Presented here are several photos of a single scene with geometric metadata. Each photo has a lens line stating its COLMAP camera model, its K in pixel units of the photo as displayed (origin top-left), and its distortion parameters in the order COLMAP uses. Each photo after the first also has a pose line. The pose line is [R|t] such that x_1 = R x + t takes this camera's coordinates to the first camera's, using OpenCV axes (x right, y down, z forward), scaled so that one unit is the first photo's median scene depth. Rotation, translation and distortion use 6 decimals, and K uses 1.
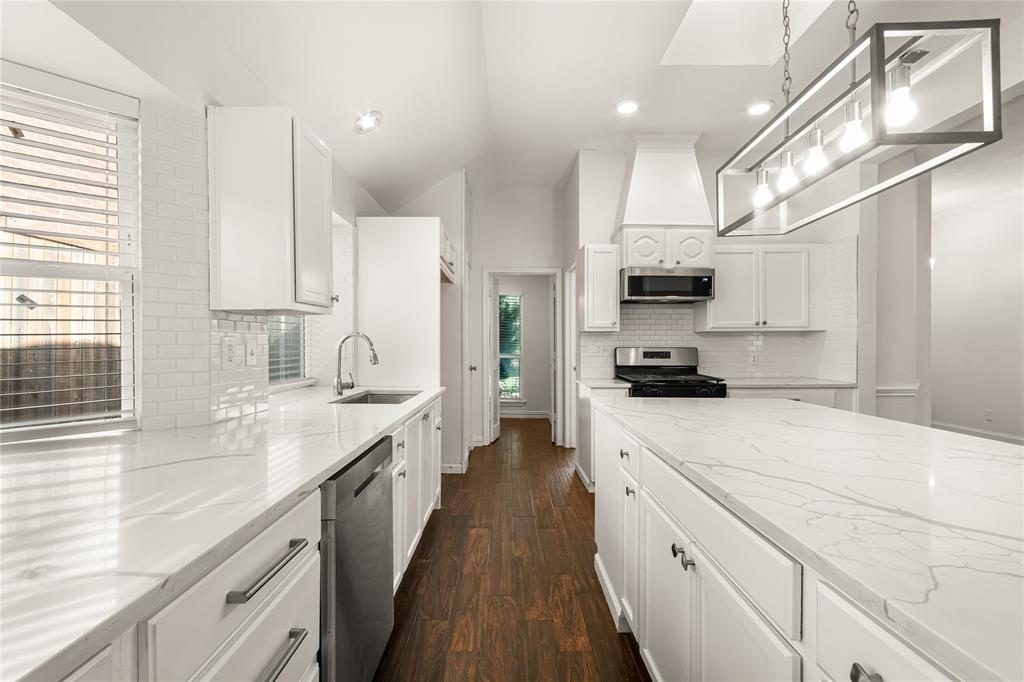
lens RADIAL K [[451.1, 0, 512.2], [0, 451.1, 348.0], [0, 0, 1]] dist [0.004559, 0.000728]
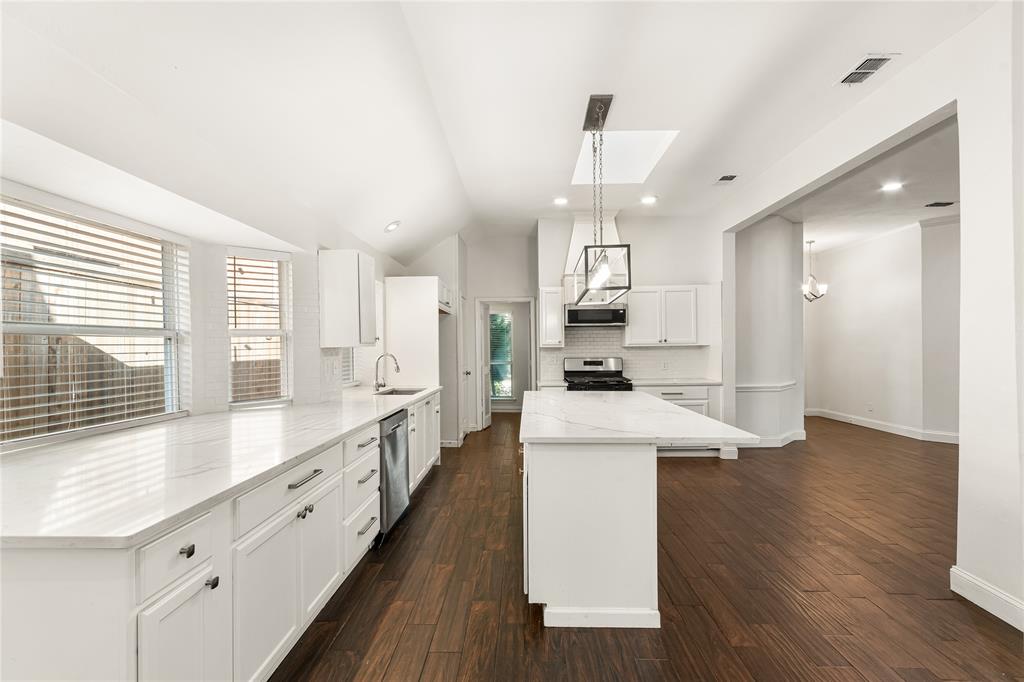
lens RADIAL K [[451.1, 0, 516.2], [0, 451.1, 353.4], [0, 0, 1]] dist [0.004559, 0.000728]
pose [[0.999548, -0.008485, -0.028844, 0.131105], [0.008630, 0.999951, 0.004887, -0.027080], [0.028801, -0.005134, 0.999572, -0.469718]]
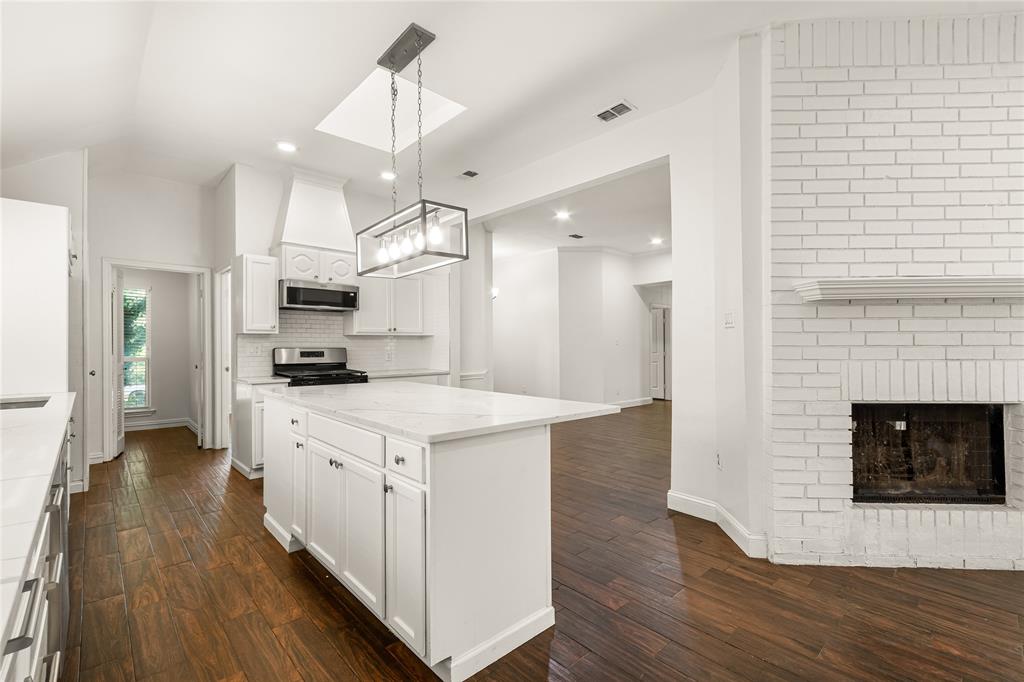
lens RADIAL K [[451.1, 0, 512.9], [0, 451.1, 343.8], [0, 0, 1]] dist [0.004559, 0.000728]
pose [[0.738676, -0.000047, 0.674061, -0.098099], [0.007886, 0.999932, -0.008572, 0.002497], [-0.674015, 0.011648, 0.738626, -0.252774]]
